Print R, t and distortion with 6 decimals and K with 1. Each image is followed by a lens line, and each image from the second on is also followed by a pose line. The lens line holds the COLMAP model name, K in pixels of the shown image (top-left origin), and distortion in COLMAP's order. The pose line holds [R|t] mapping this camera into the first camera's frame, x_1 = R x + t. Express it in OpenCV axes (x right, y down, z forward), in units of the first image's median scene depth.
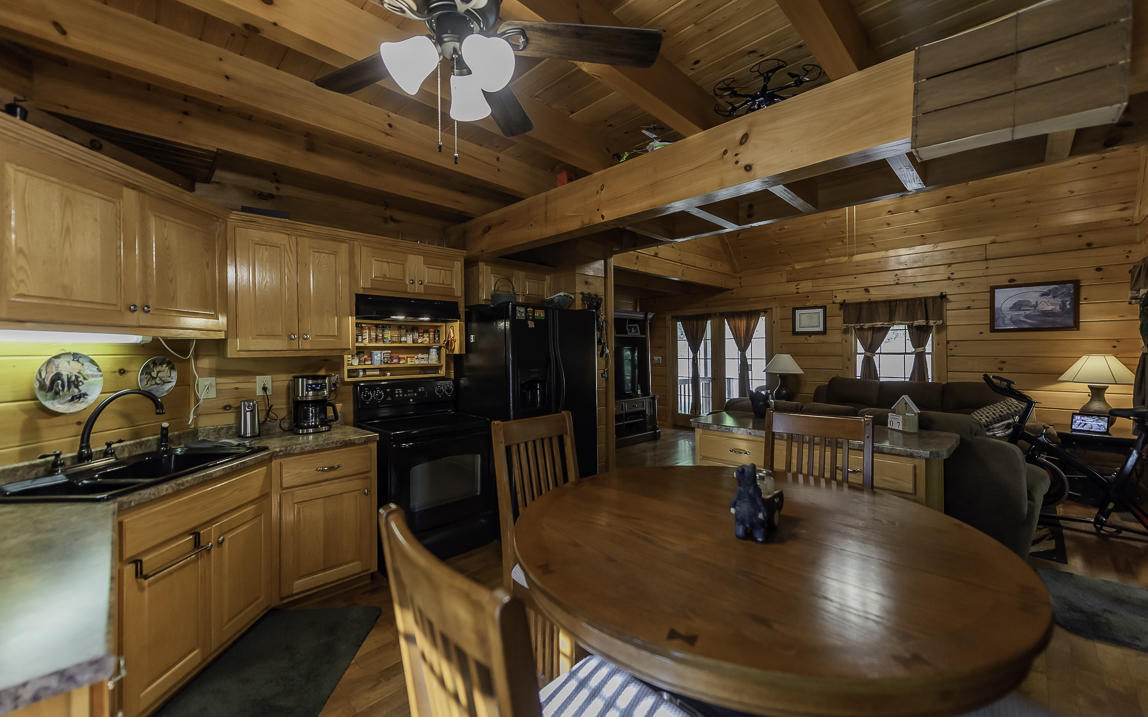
lens RADIAL K [[458.8, 0, 583.9], [0, 458.8, 351.7], [0, 0, 1]] dist [0.015708, -0.001898]
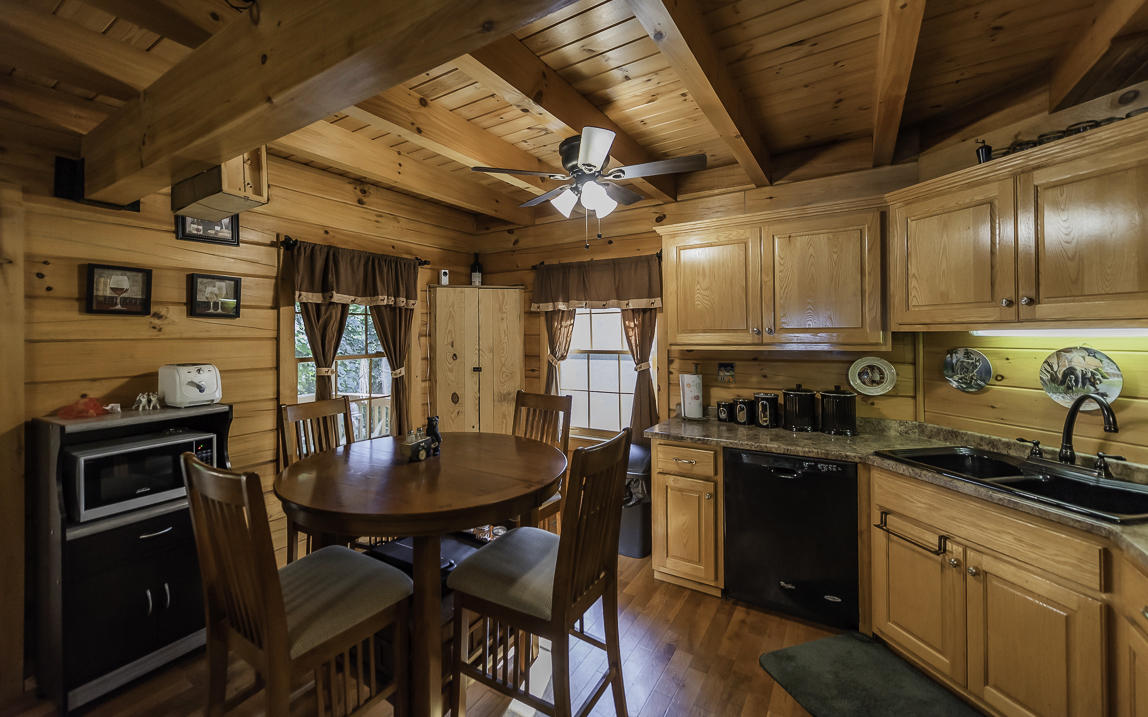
lens RADIAL K [[458.8, 0, 555.9], [0, 458.8, 330.9], [0, 0, 1]] dist [0.015708, -0.001898]
pose [[-0.981328, 0.017054, -0.191586, 0.086016], [0.018467, 0.999814, -0.005590, -0.031150], [0.191455, -0.009023, -0.981460, 1.186517]]
